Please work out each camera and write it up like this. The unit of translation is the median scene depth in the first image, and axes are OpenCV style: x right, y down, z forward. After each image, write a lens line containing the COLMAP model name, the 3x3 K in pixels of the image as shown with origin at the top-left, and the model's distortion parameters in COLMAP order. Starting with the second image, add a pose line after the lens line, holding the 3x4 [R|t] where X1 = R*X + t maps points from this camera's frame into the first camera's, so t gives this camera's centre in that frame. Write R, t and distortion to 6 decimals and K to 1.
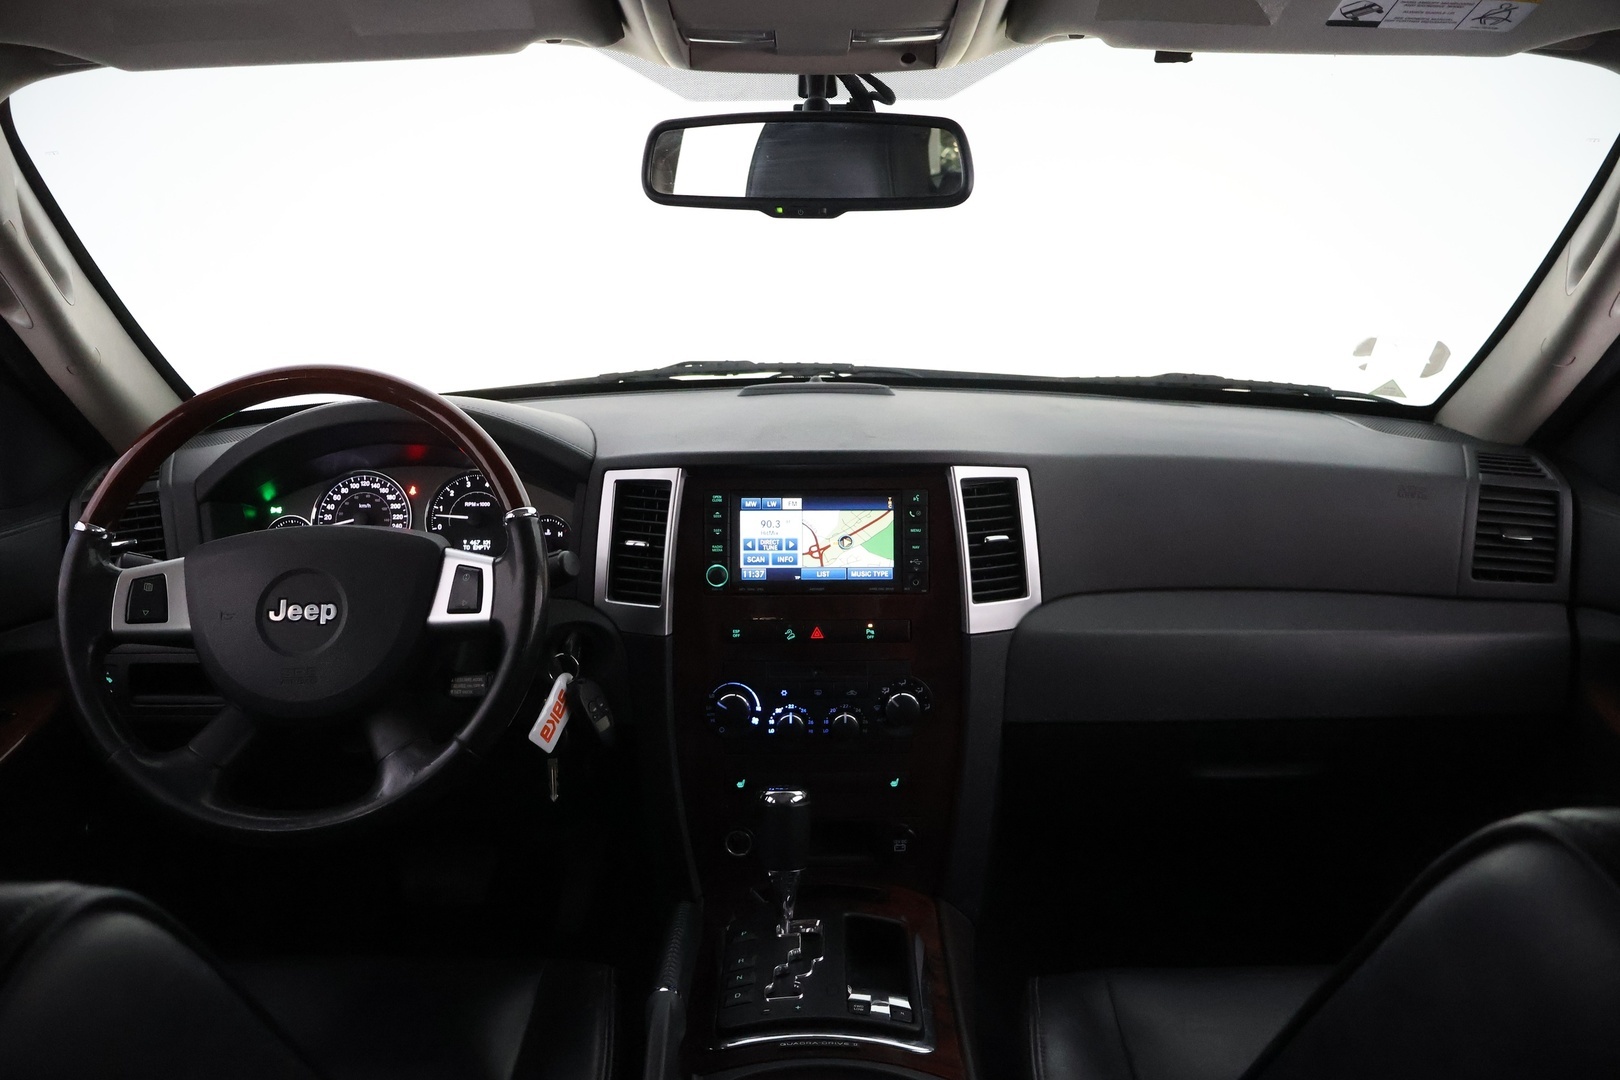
lens RADIAL K [[1368.2, 0, 809.6], [0, 1368.2, 533.4], [0, 0, 1]] dist [-0.000214, 0.005193]
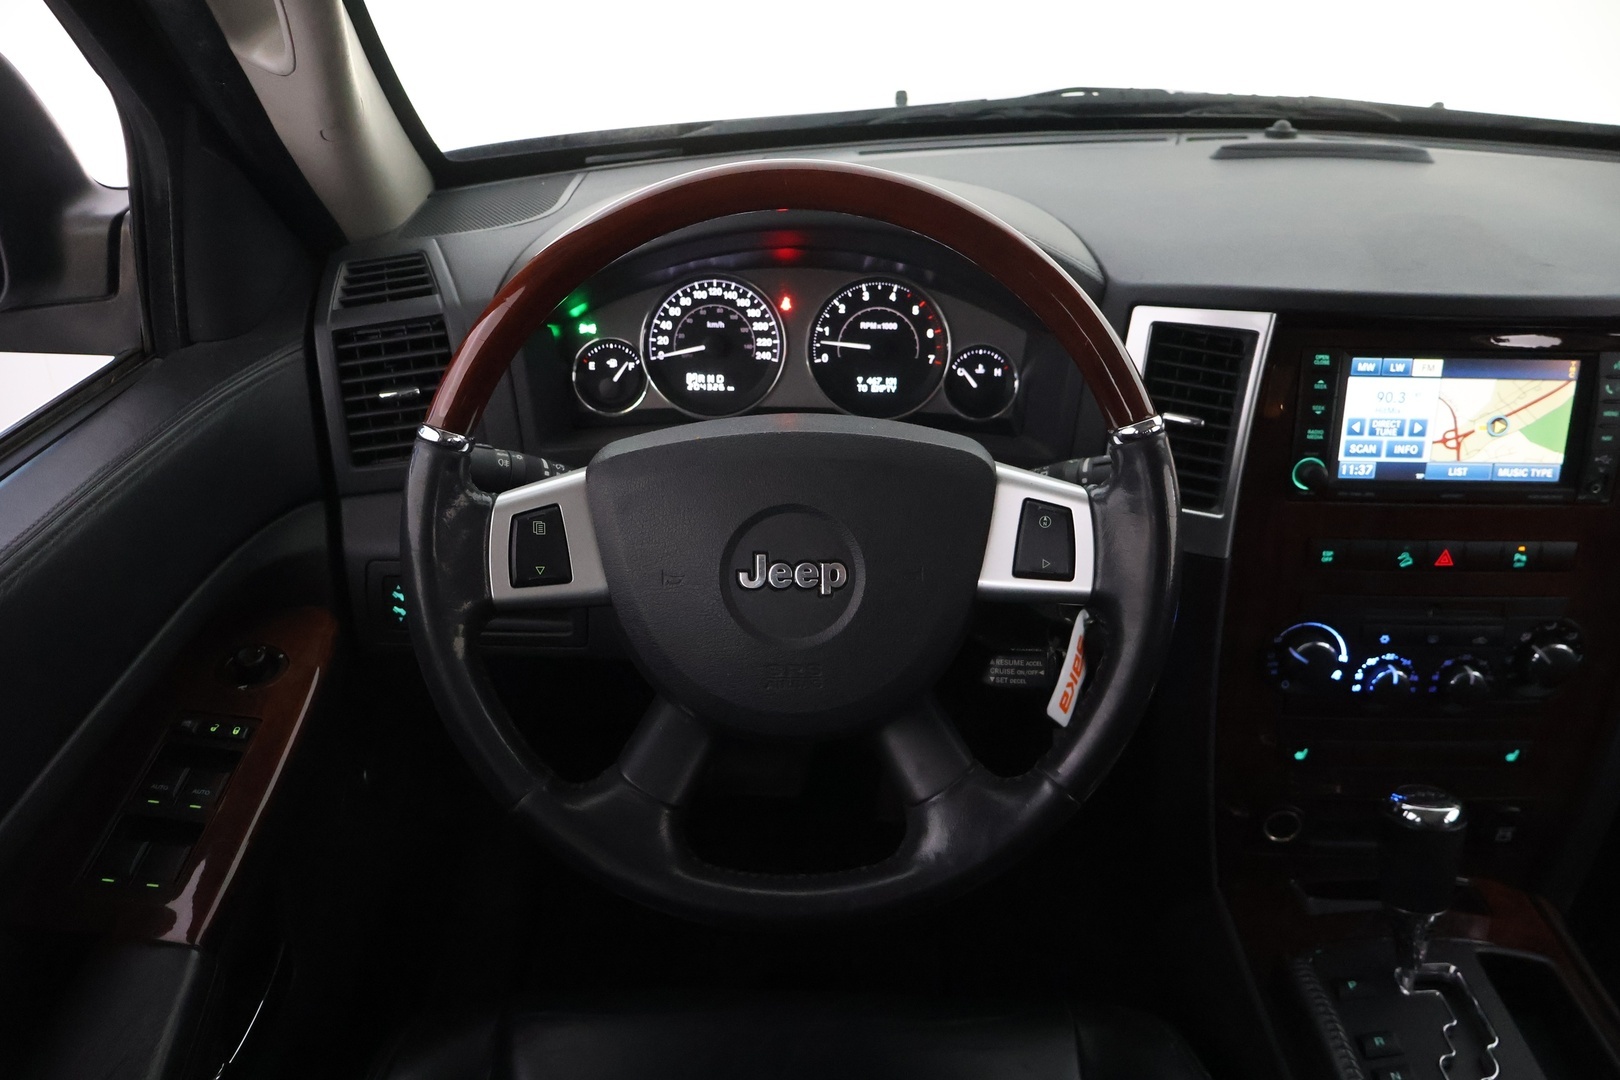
lens RADIAL K [[1368.2, 0, 817.8], [0, 1368.2, 550.7], [0, 0, 1]] dist [-0.000214, 0.005193]
pose [[0.999438, 0.014769, 0.030096, -0.328921], [-0.022216, 0.964083, 0.264670, -0.105768], [-0.025106, -0.265190, 0.963869, 0.340400]]
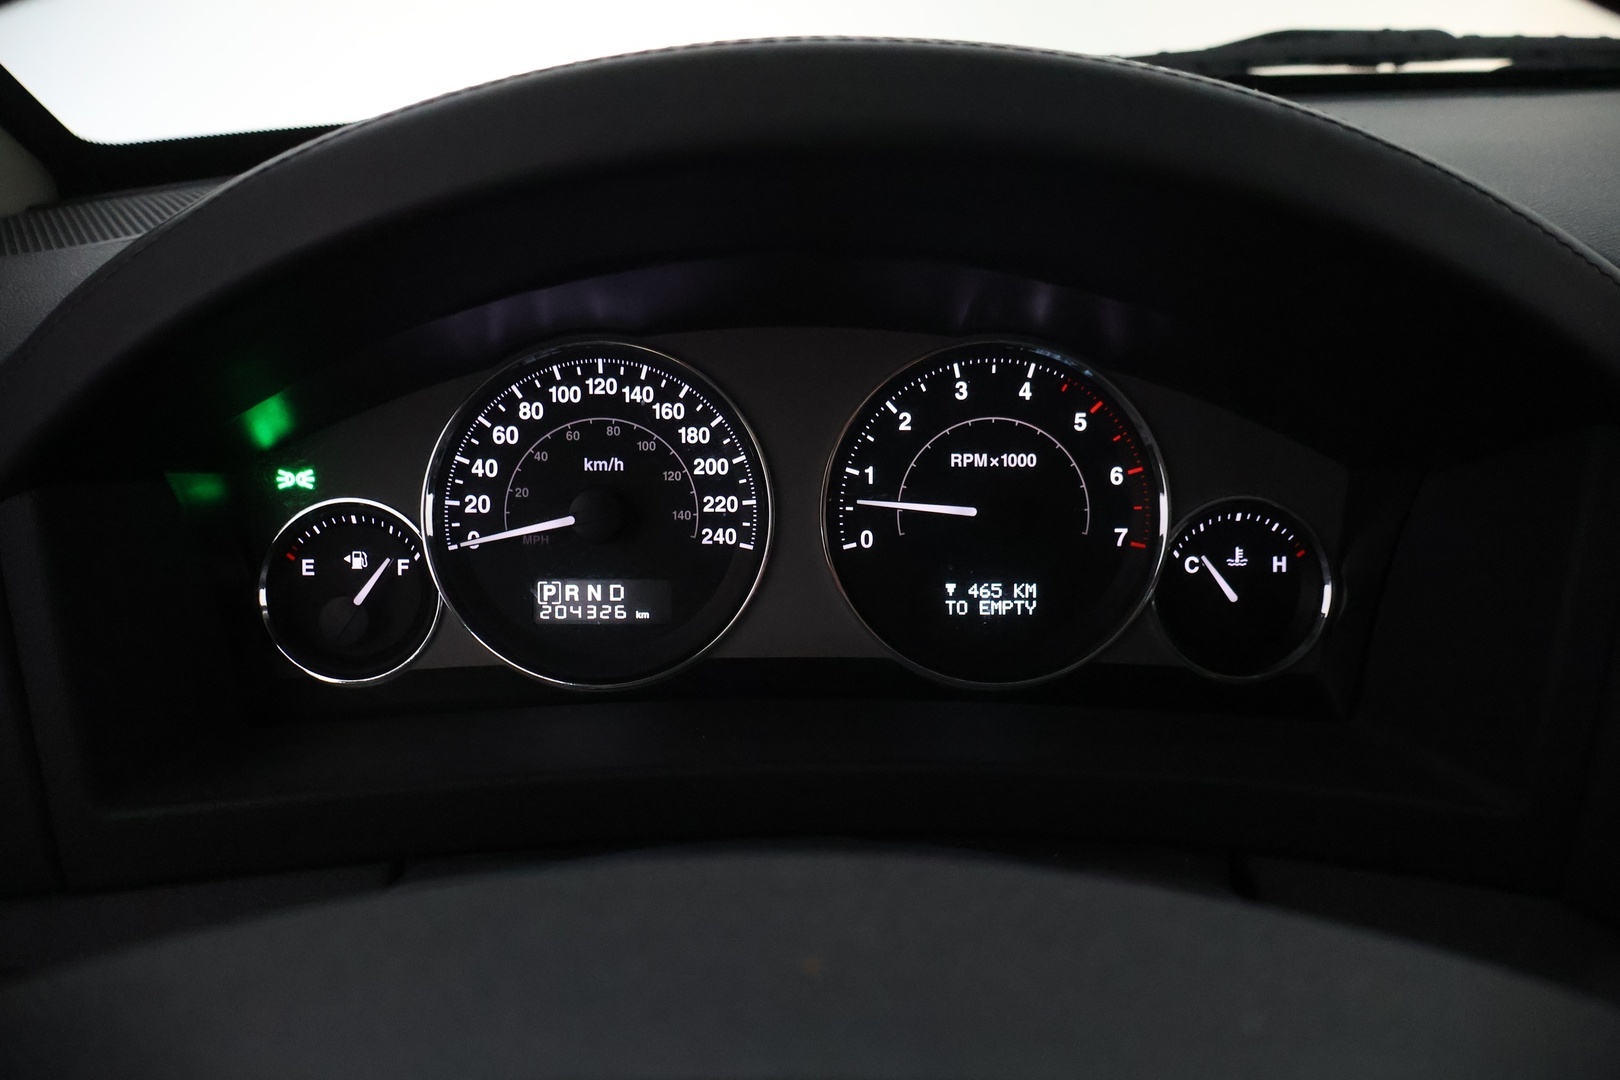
lens RADIAL K [[1368.2, 0, 807.0], [0, 1368.2, 529.9], [0, 0, 1]] dist [-0.000214, 0.005193]
pose [[0.999630, -0.000134, 0.027213, -0.326049], [-0.004065, 0.988035, 0.154175, -0.057595], [-0.026908, -0.154228, 0.987669, 0.799771]]
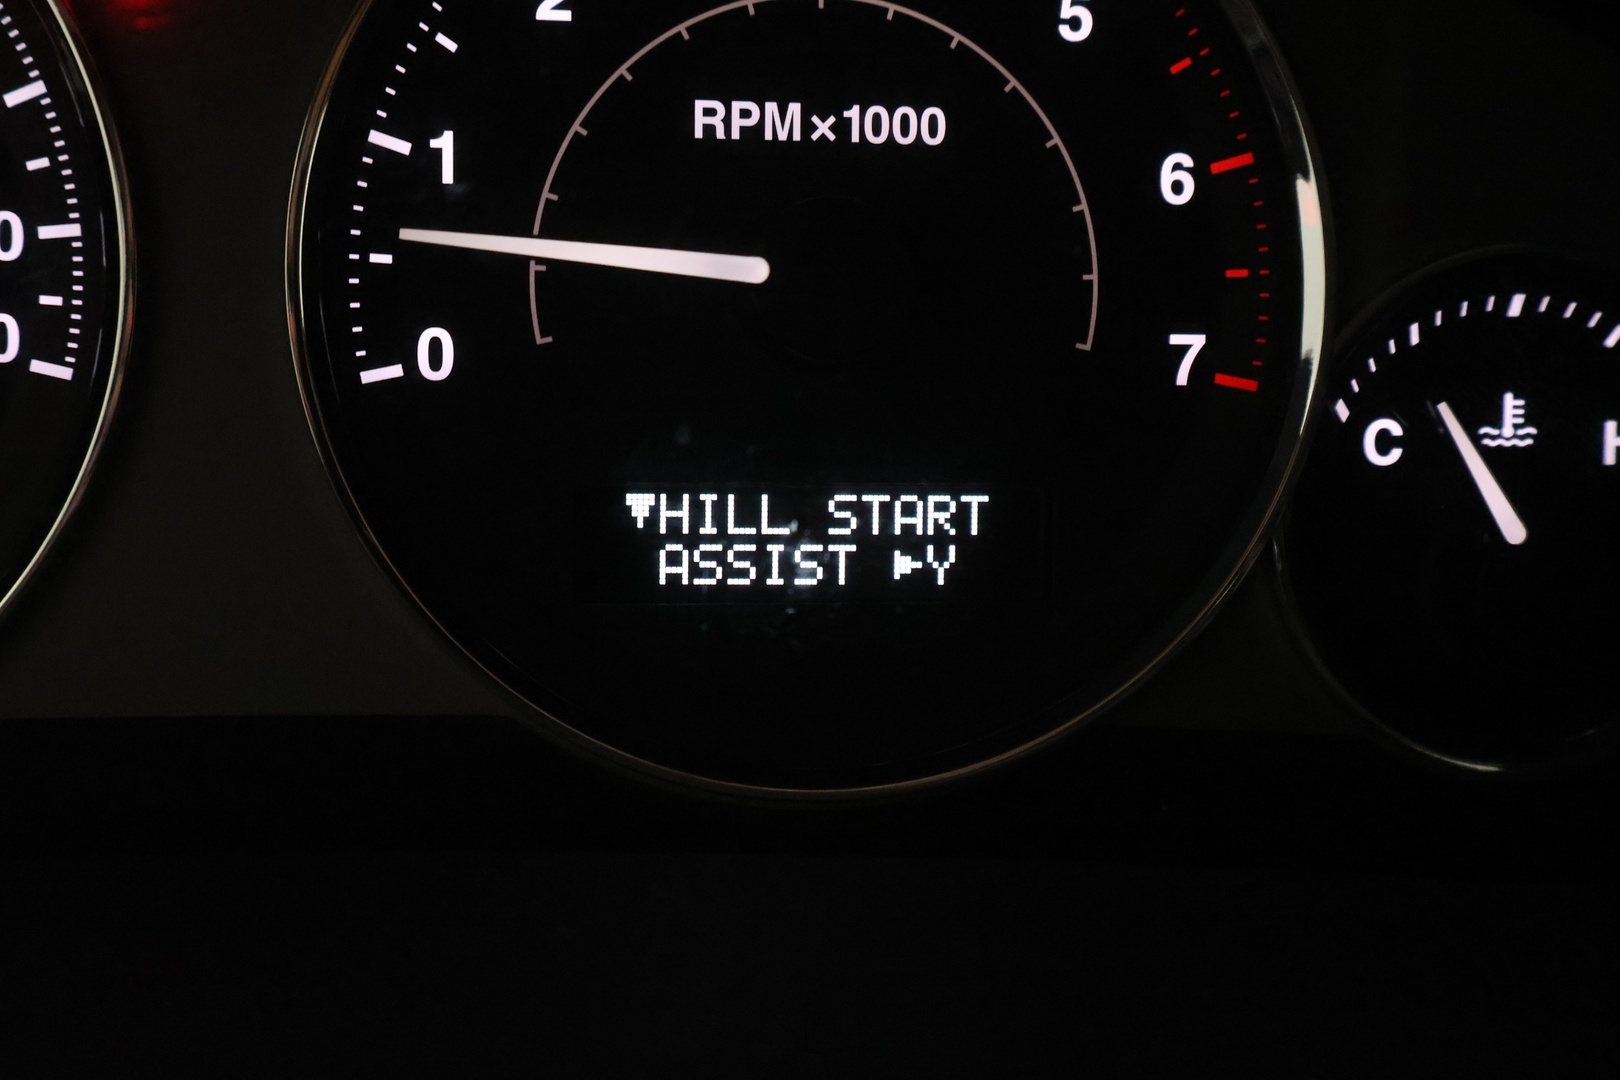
lens RADIAL K [[2337.4, 0, 802.2], [0, 2337.4, 541.1], [0, 0, 1]] dist [0.018191, 0.000000]
pose [[0.987035, 0.002119, 0.160493, -0.303974], [-0.031489, 0.983039, 0.180675, -0.024756], [-0.157388, -0.183386, 0.970360, 0.936819]]
